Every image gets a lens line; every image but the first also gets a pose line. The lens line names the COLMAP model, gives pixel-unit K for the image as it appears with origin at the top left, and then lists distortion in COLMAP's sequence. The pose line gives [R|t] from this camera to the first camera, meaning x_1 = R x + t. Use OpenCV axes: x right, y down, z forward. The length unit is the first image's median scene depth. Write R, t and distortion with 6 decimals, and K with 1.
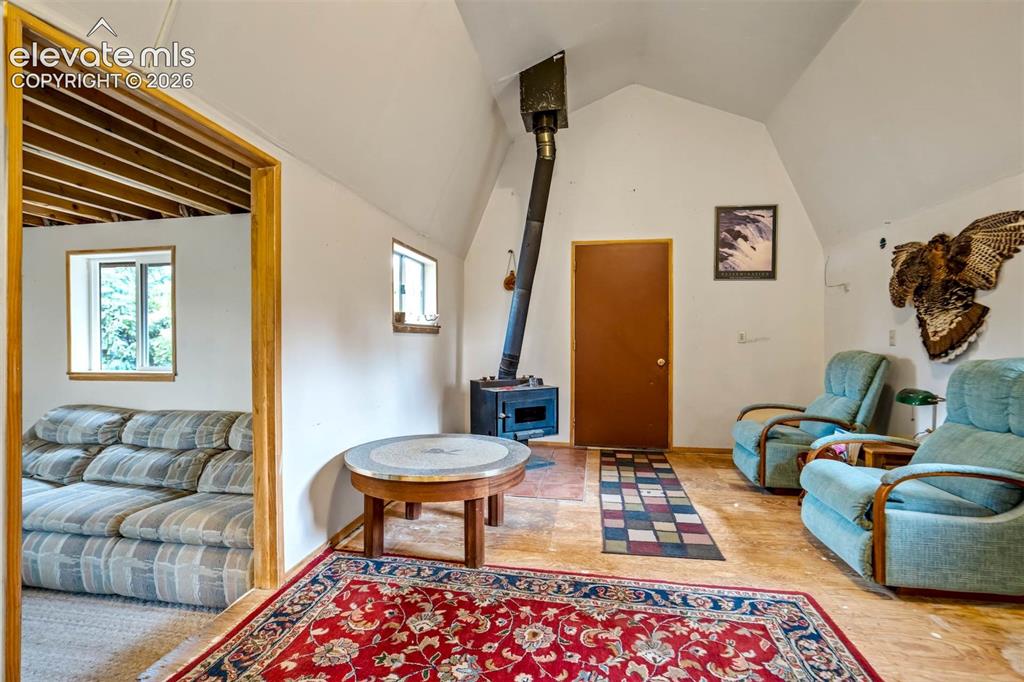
lens RADIAL K [[482.4, 0, 504.5], [0, 482.4, 342.7], [0, 0, 1]] dist [-0.017159, 0.006406]
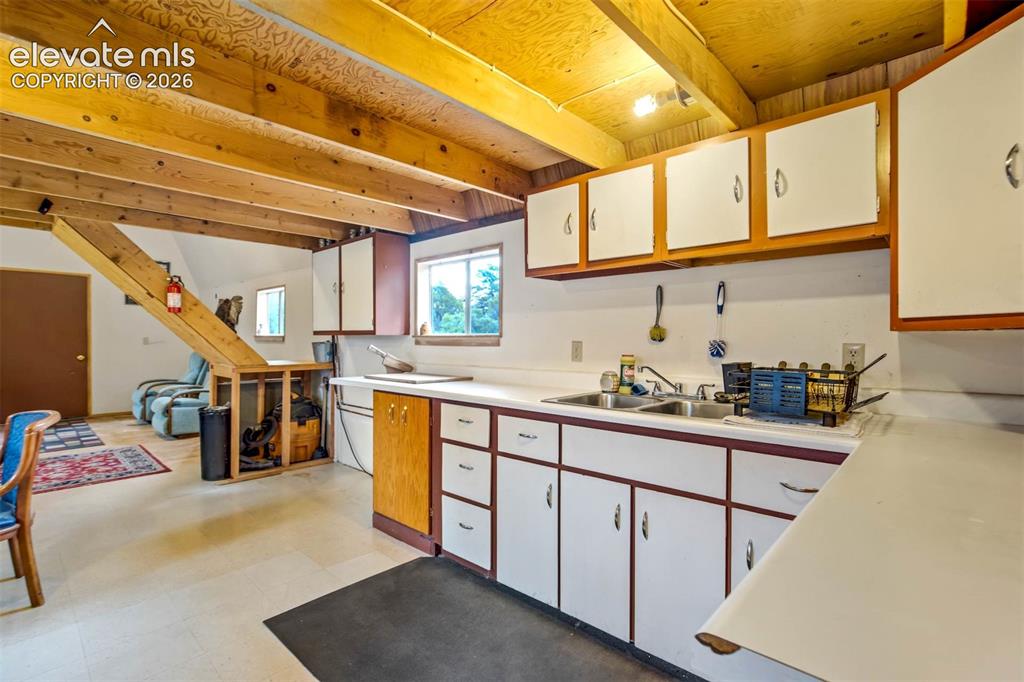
lens RADIAL K [[482.4, 0, 510.6], [0, 482.4, 338.8], [0, 0, 1]] dist [-0.017159, 0.006406]
pose [[0.542165, -0.006709, 0.840245, -0.258762], [0.003546, 0.999977, 0.005697, -0.029655], [-0.840265, -0.000110, 0.542176, -1.227422]]
